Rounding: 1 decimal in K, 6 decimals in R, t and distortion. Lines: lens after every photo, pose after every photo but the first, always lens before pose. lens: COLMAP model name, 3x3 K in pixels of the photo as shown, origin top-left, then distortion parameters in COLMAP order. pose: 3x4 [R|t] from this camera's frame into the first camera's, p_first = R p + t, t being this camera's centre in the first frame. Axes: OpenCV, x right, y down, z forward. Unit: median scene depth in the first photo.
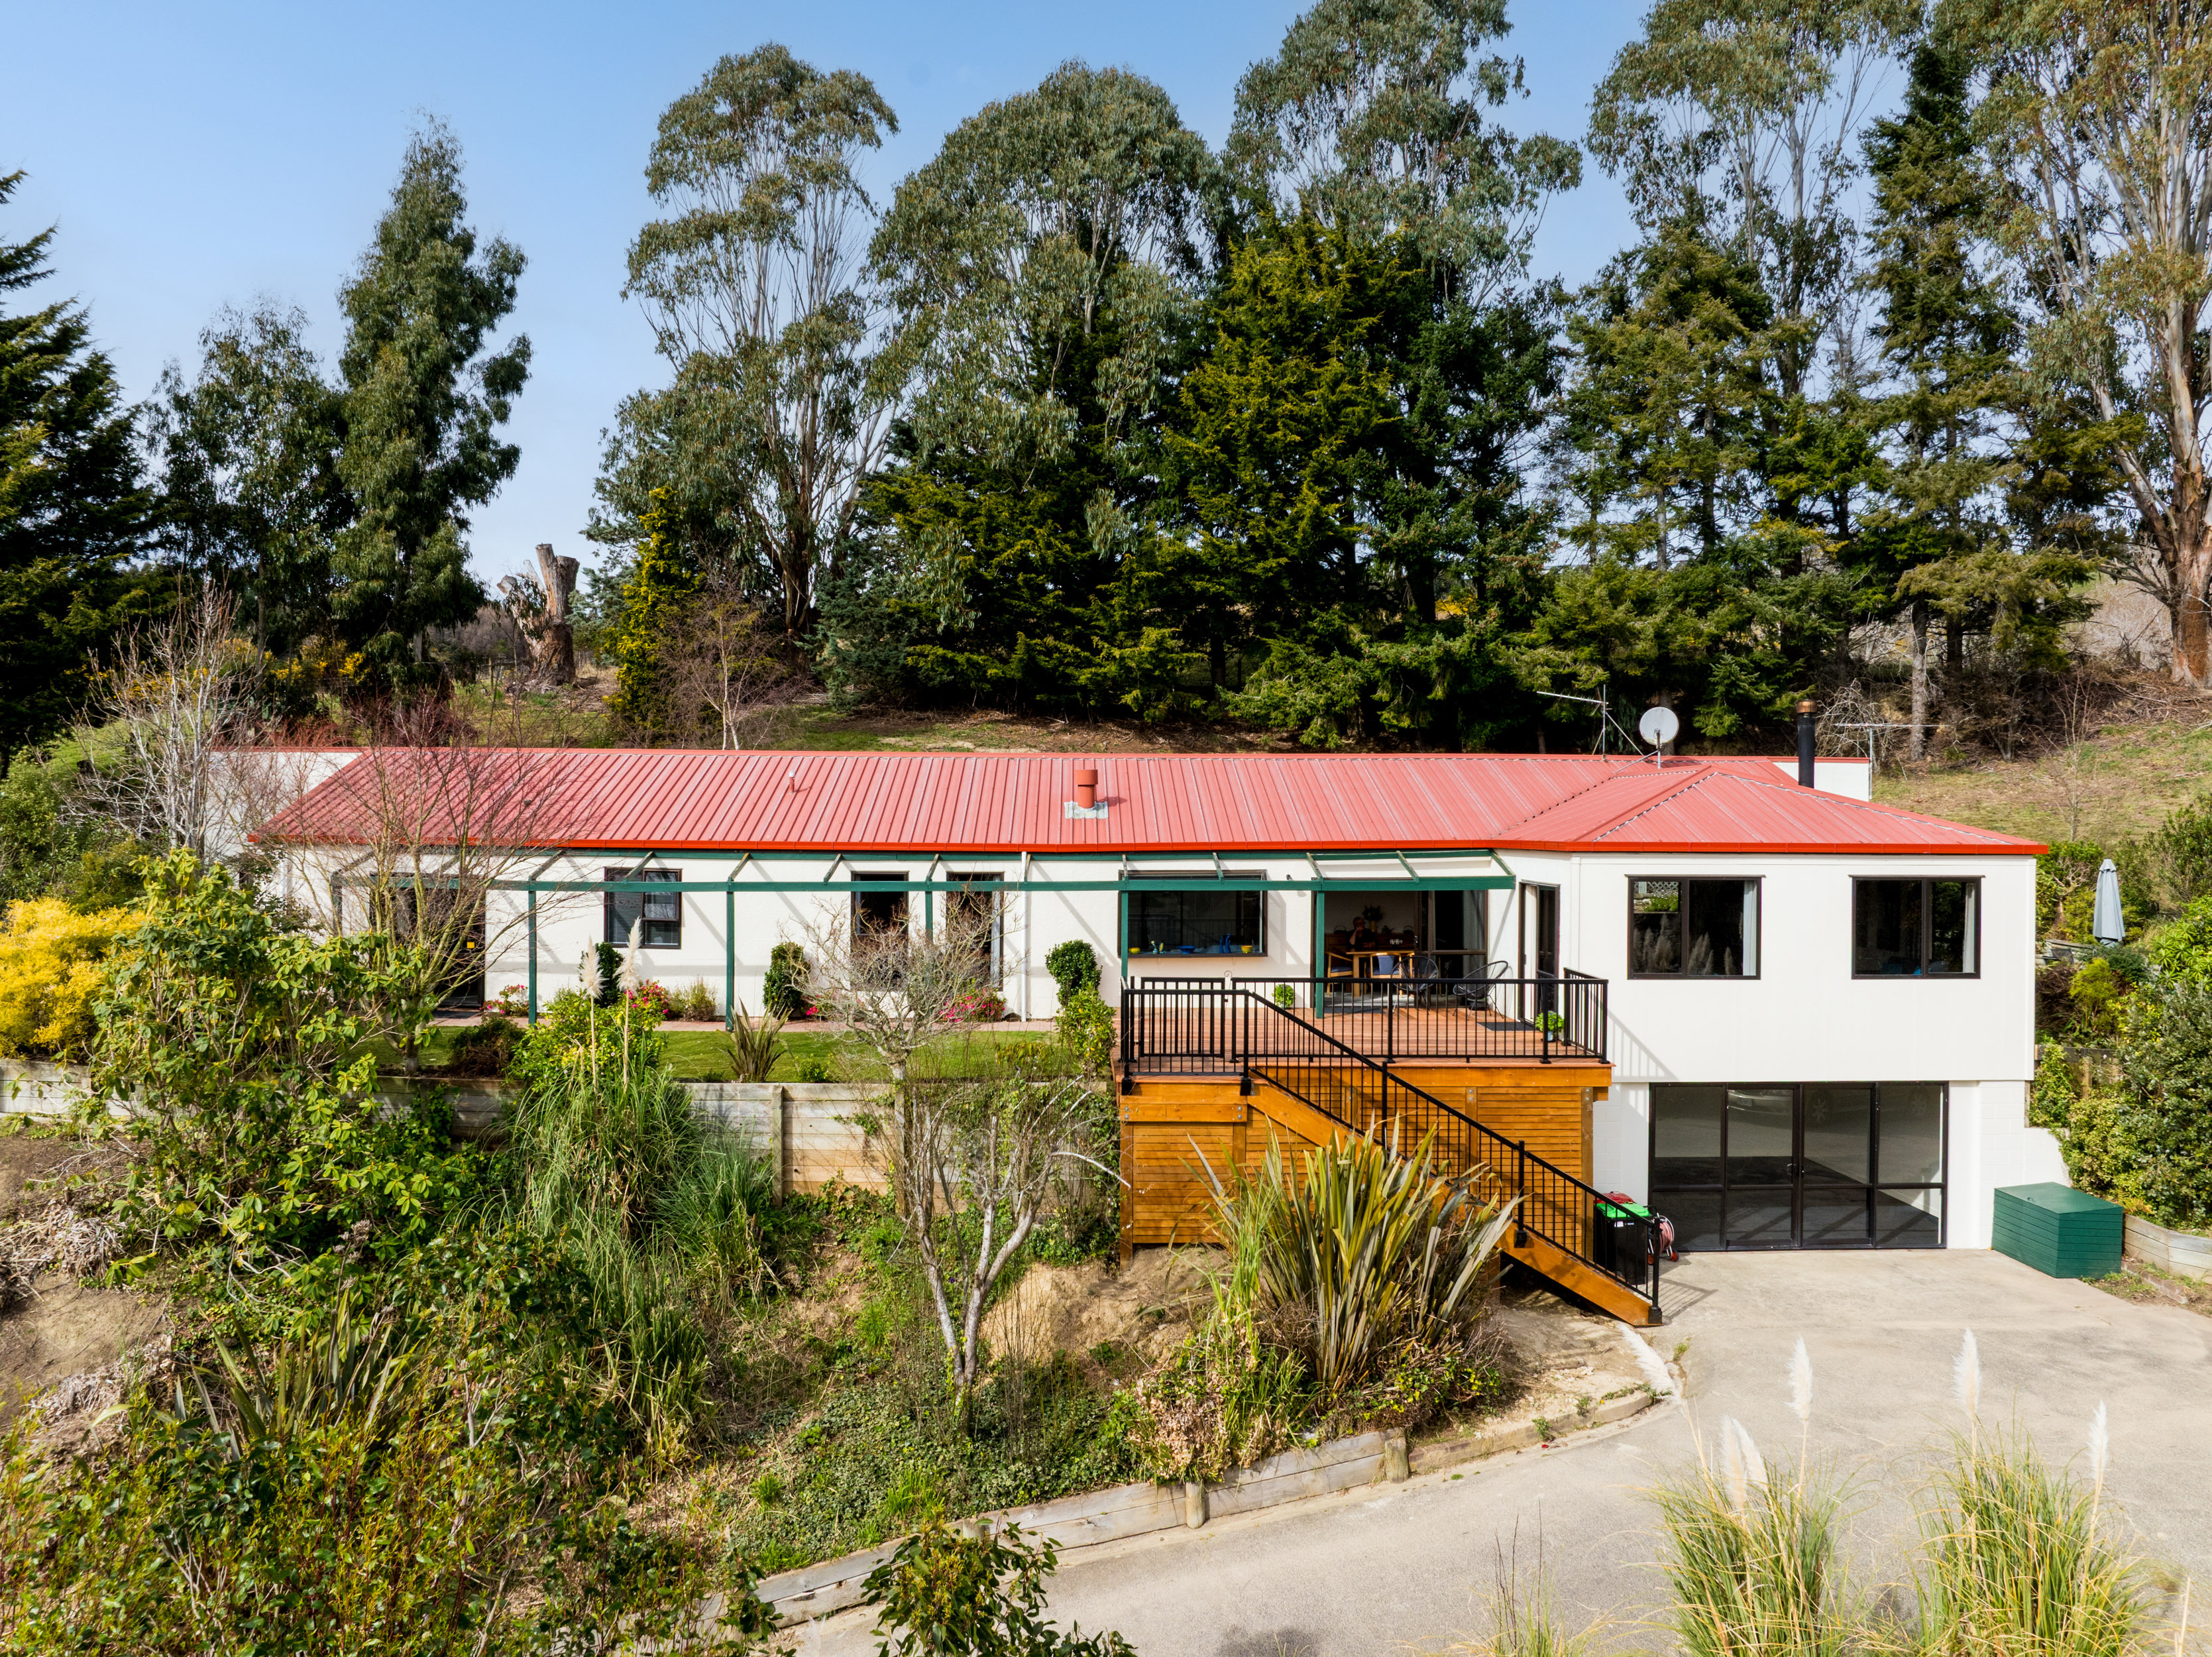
lens RADIAL K [[1550.2, 0, 1112.7], [0, 1550.2, 831.9], [0, 0, 1]] dist [-0.052298, 0.023688]
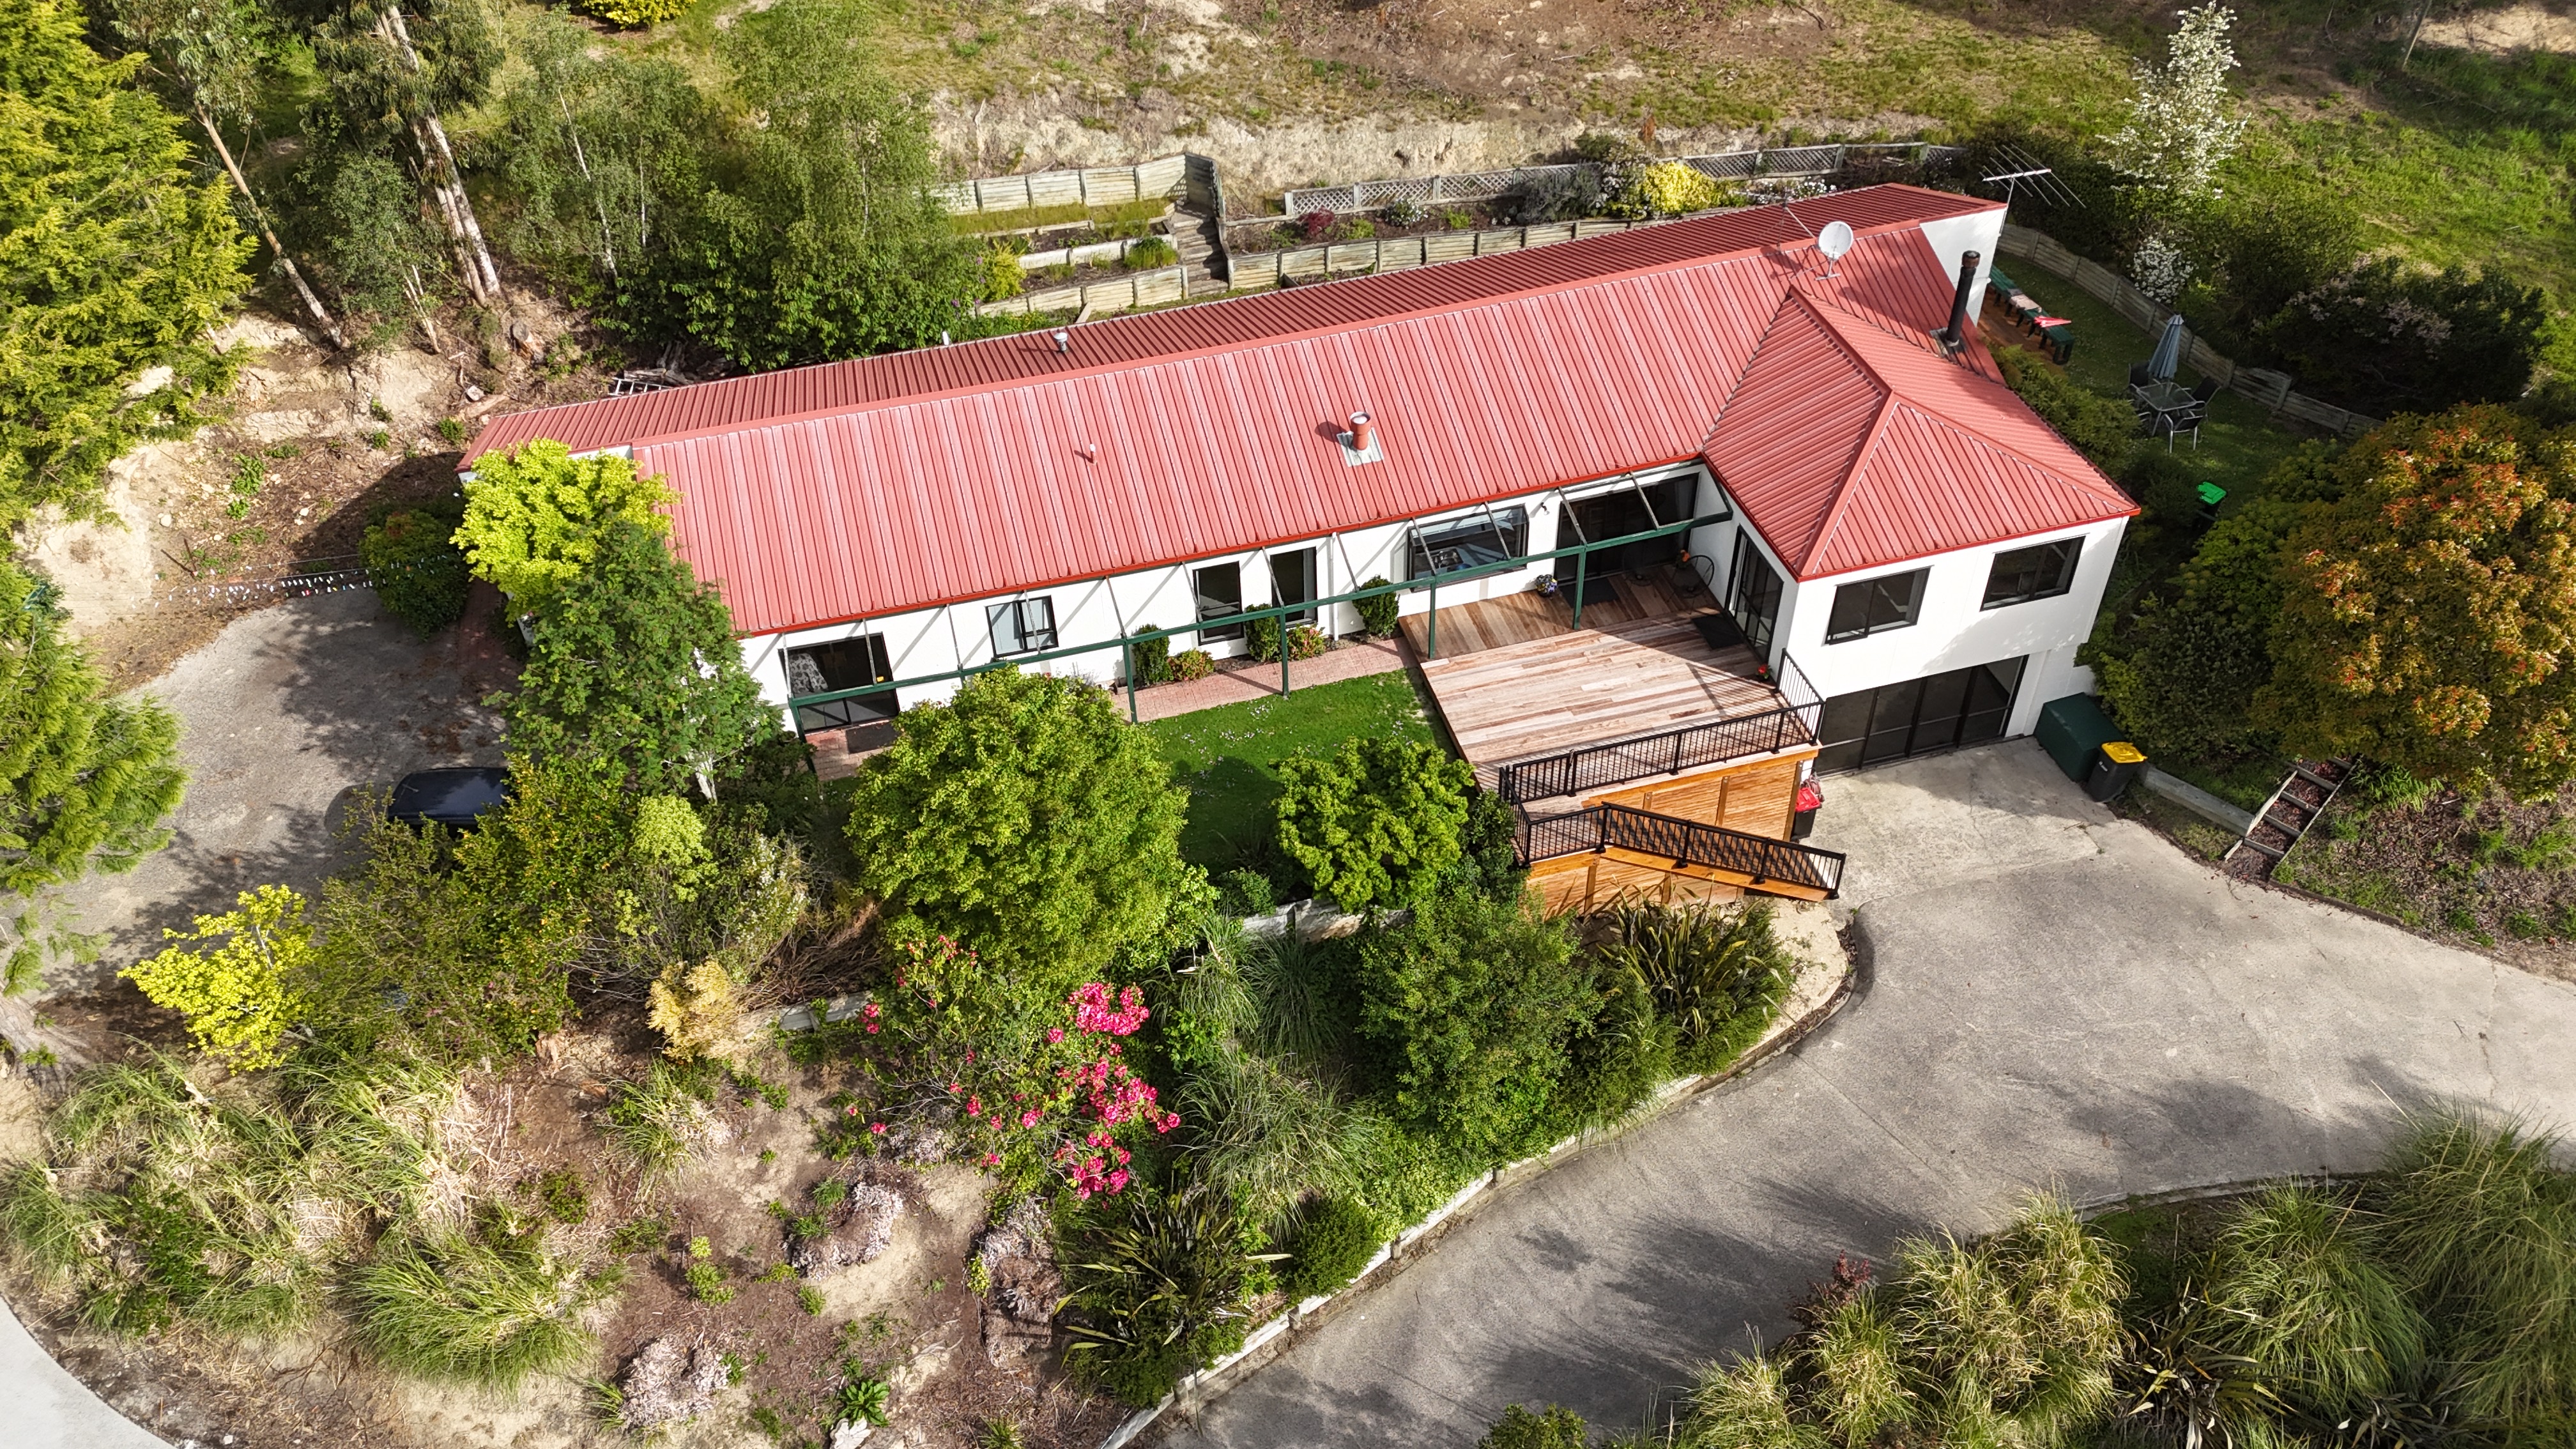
lens RADIAL K [[1864.1, 0, 1285.1], [0, 1864.1, 730.6], [0, 0, 1]] dist [0.067317, -0.055151]
pose [[0.970273, -0.192460, 0.146729, -0.329607], [0.042782, 0.733138, 0.678733, -0.842999], [-0.238201, -0.652279, 0.719578, -0.121753]]
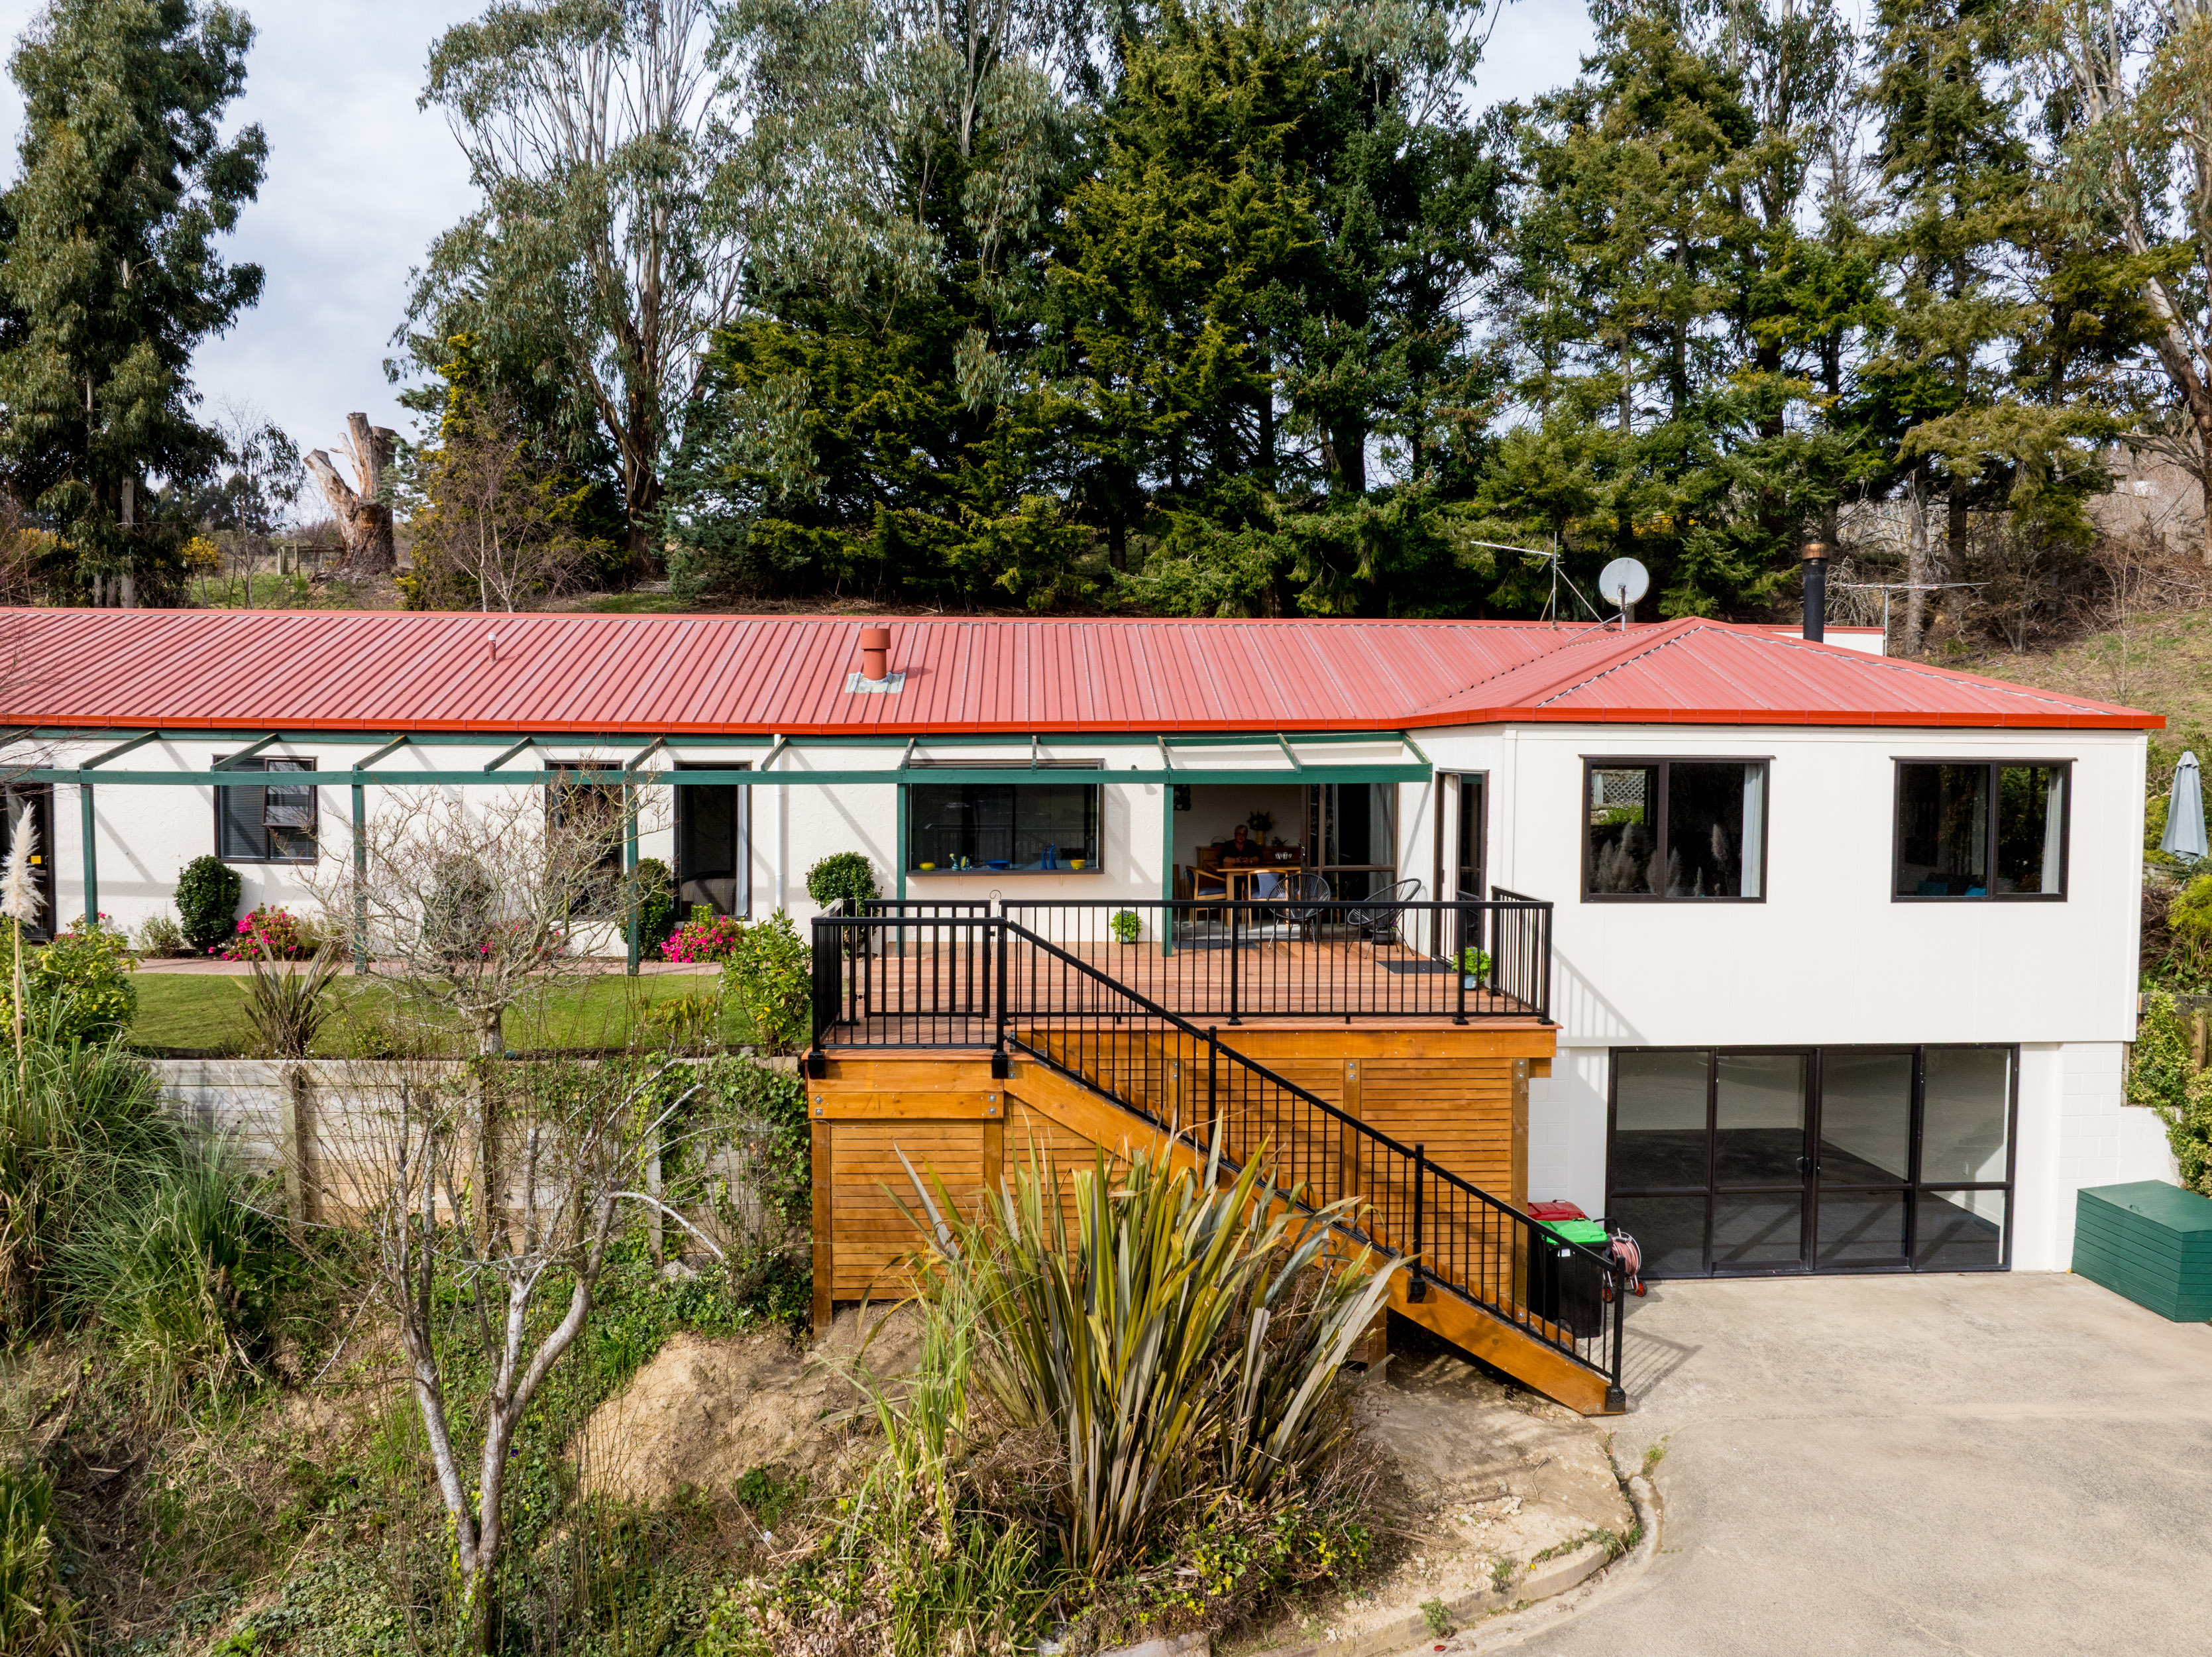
lens RADIAL K [[1550.2, 0, 1117.2], [0, 1550.2, 832.3], [0, 0, 1]] dist [-0.052298, 0.023688]
pose [[0.999526, -0.000438, 0.030786, 0.082514], [-0.000964, 0.998963, 0.045520, 0.026139], [-0.030774, -0.045528, 0.998489, 0.249413]]
